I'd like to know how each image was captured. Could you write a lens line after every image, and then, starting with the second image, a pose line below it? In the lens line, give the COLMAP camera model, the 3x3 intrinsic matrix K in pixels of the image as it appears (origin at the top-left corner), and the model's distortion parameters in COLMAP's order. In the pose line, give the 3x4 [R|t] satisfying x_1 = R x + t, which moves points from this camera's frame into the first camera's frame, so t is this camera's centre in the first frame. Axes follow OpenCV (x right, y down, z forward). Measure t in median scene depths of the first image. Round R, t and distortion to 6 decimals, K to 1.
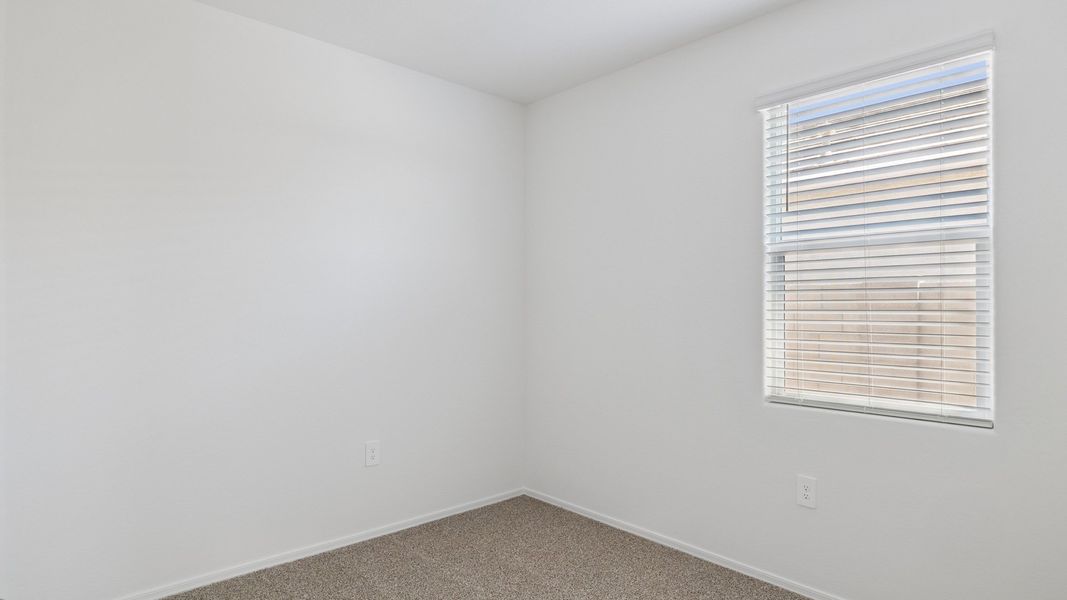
lens RADIAL K [[870.7, 0, 533.5], [0, 870.7, 300.0], [0, 0, 1]] dist [0.063836, -0.001522]
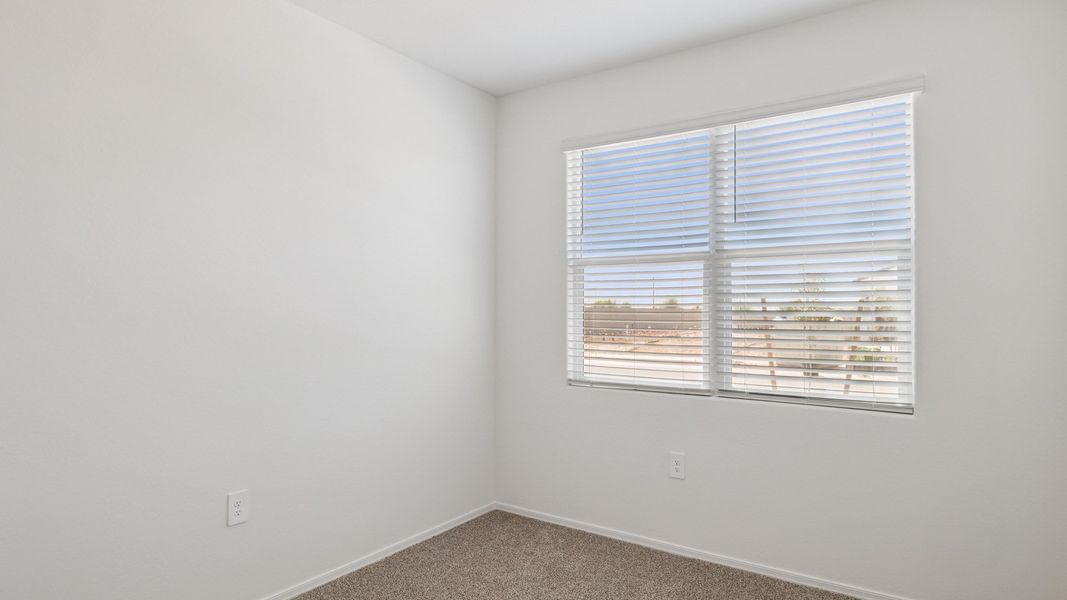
lens RADIAL K [[614.5, 0, 514.2], [0, 614.5, 302.4], [0, 0, 1]] dist [-0.002016, -0.000236]
pose [[0.926951, 0.001211, 0.375180, -0.228042], [-0.000587, 0.999998, -0.001778, 0.000090], [-0.375182, 0.001428, 0.926950, 0.354894]]
